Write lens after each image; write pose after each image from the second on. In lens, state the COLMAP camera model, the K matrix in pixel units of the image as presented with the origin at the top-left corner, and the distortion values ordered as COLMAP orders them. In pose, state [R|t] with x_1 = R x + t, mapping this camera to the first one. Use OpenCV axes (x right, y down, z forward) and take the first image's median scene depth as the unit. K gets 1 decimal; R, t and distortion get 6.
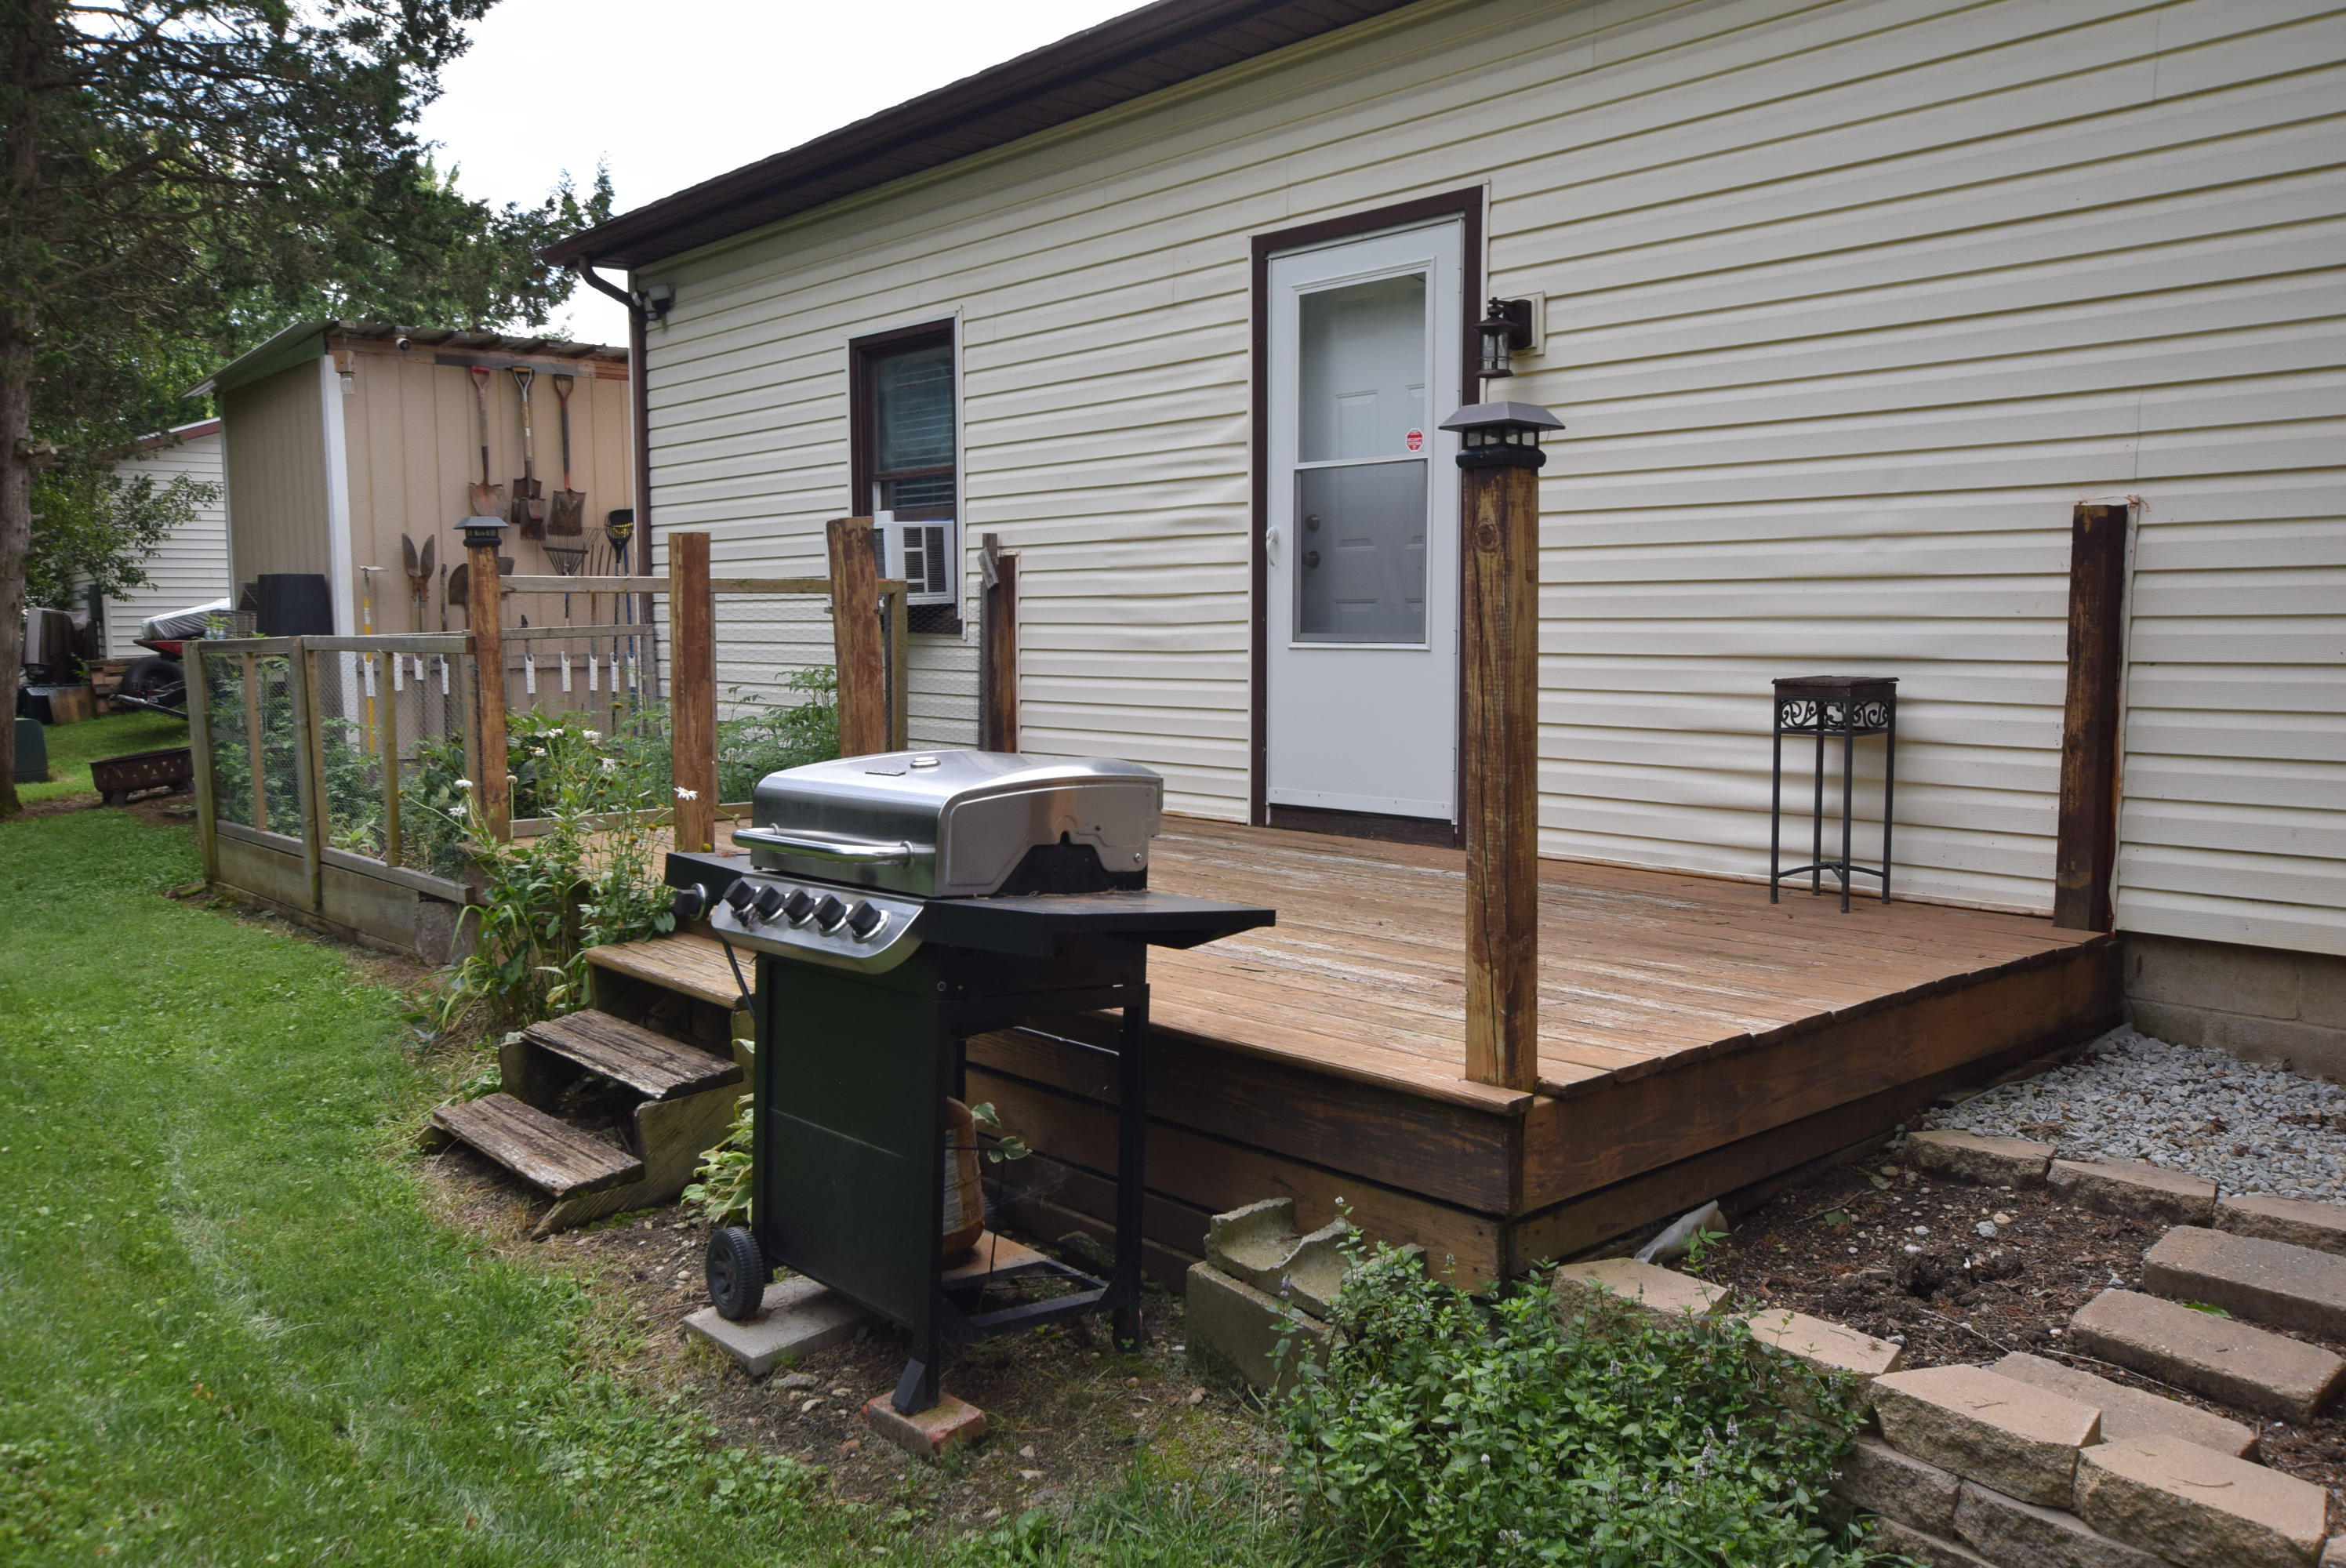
lens RADIAL K [[1791.9, 0, 1173.0], [0, 1791.9, 784.0], [0, 0, 1]] dist [-0.006173, -0.002769]
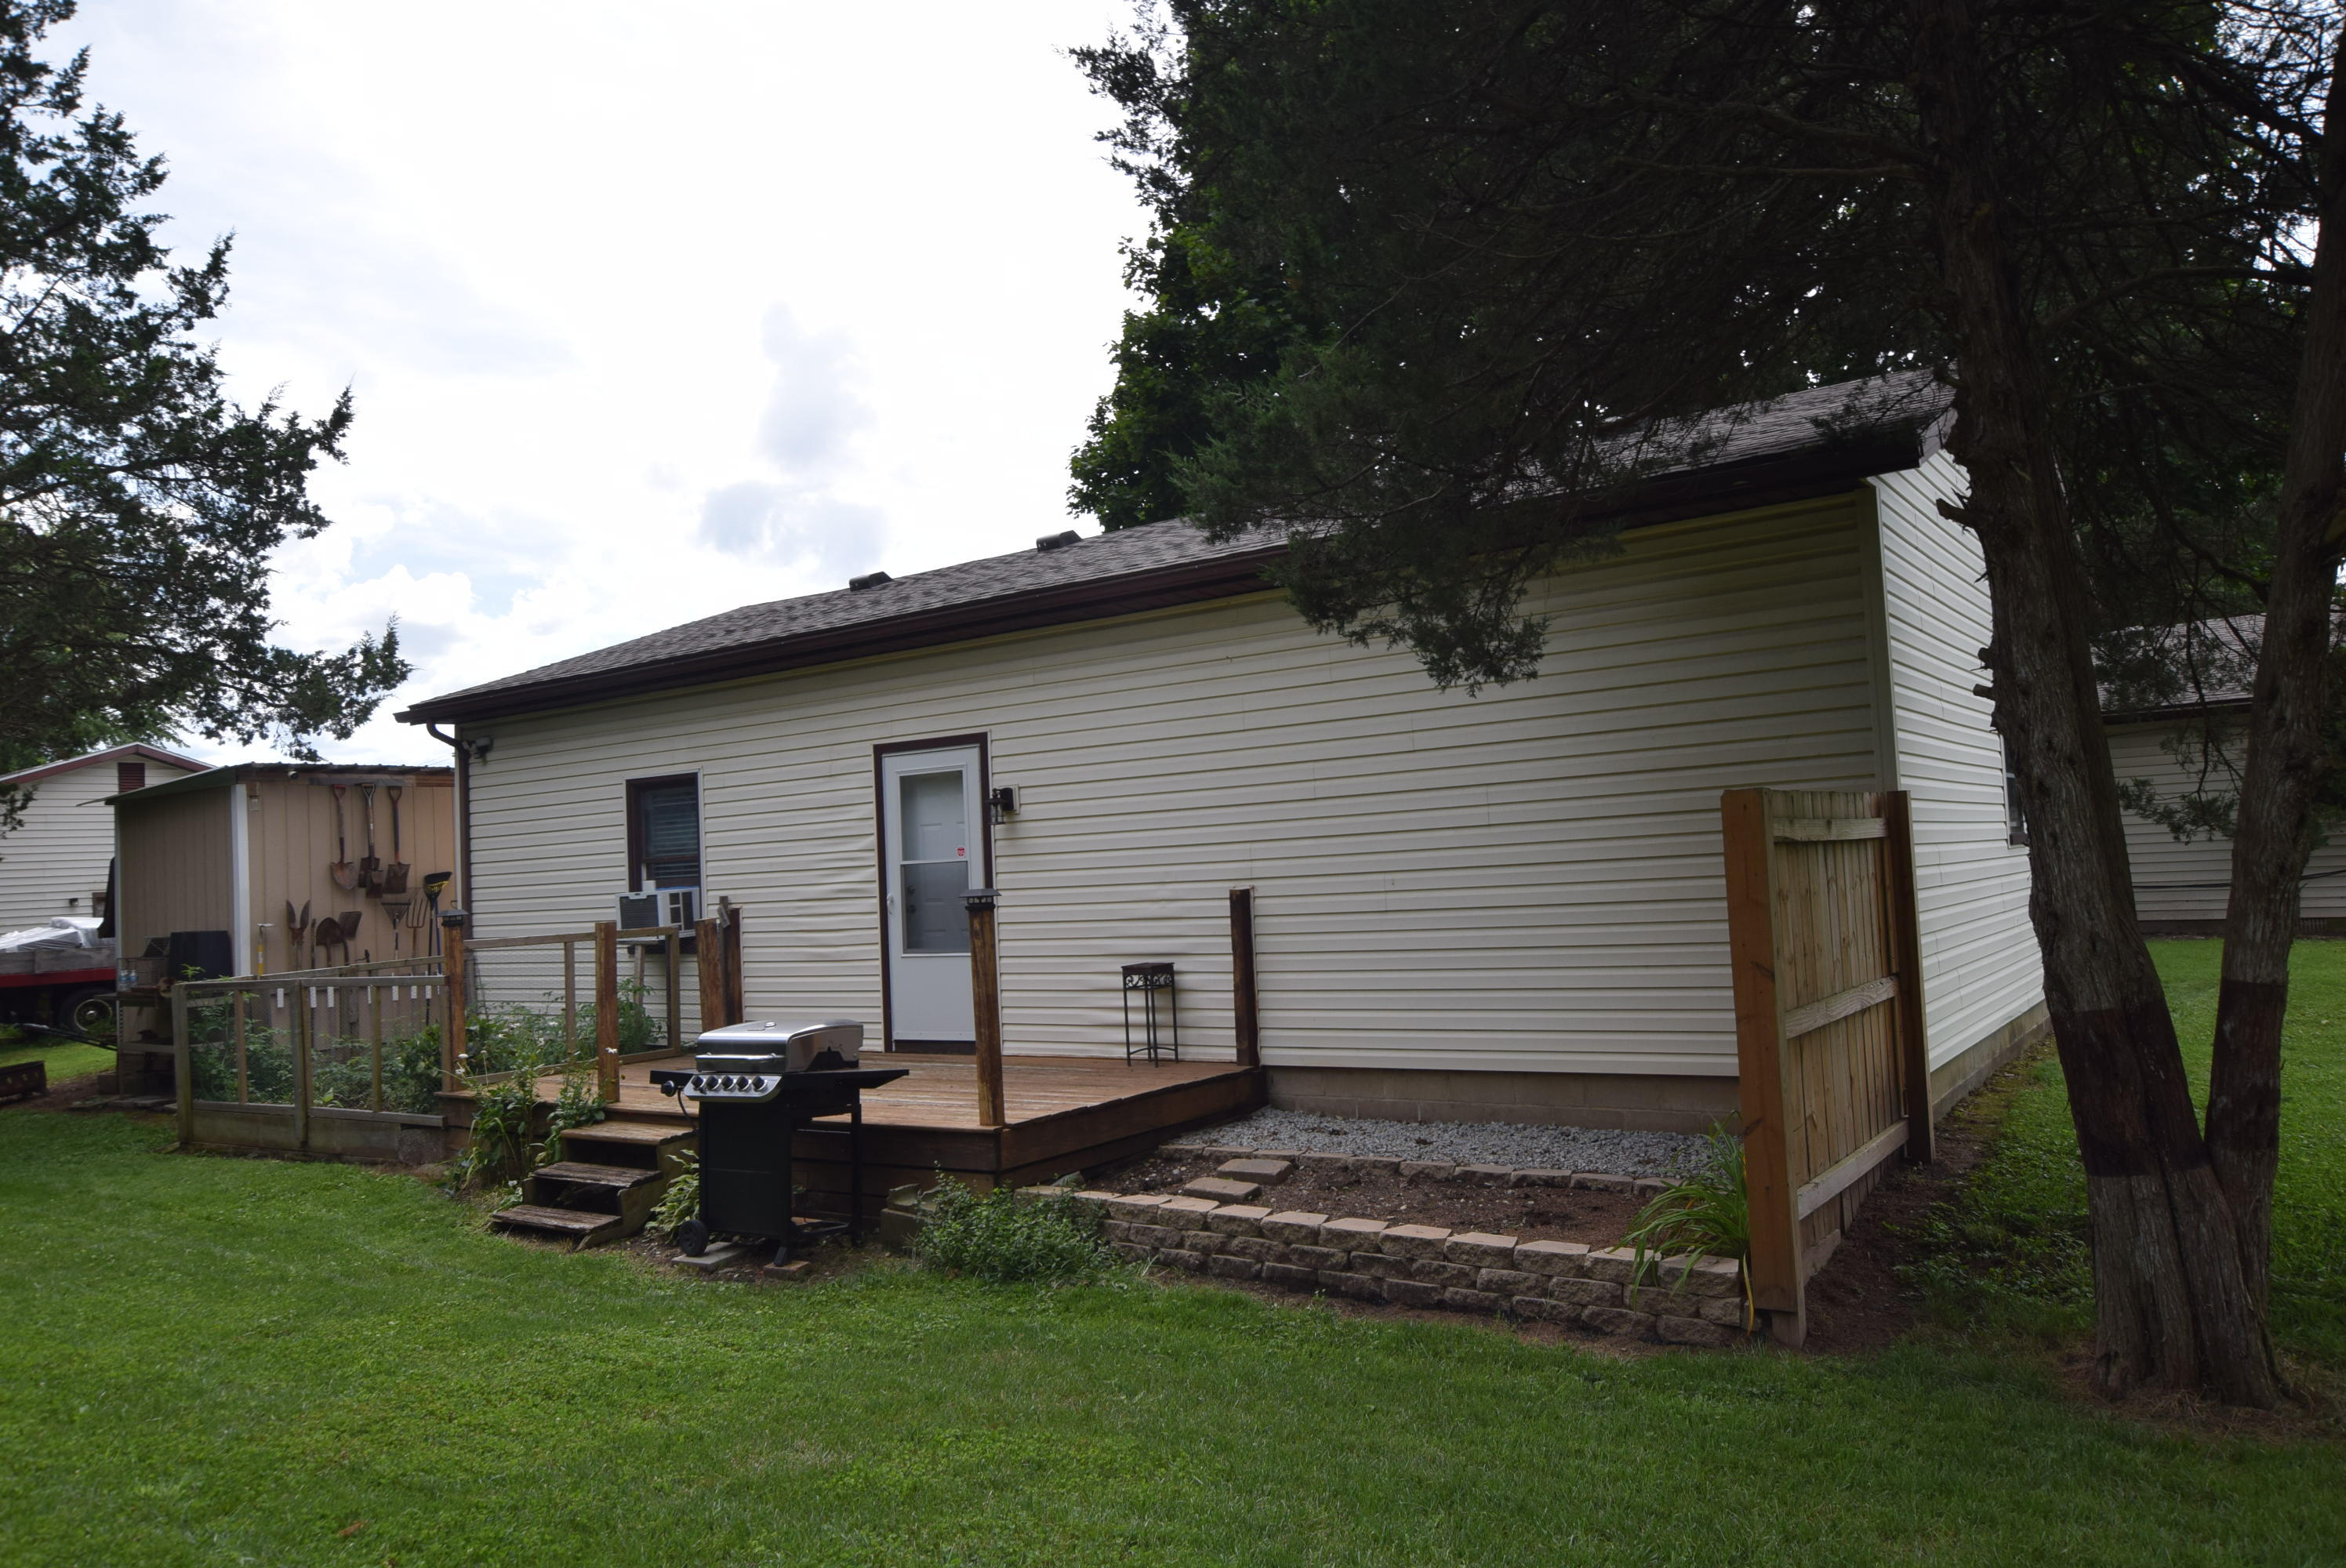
lens RADIAL K [[1664.4, 0, 1173.0], [0, 1664.4, 784.0], [0, 0, 1]] dist [0.000929, 0.003431]
pose [[0.970716, -0.030343, 0.238304, -0.073049], [0.065493, 0.987841, -0.141002, 0.011507], [-0.231128, 0.152480, 0.960900, -0.814300]]
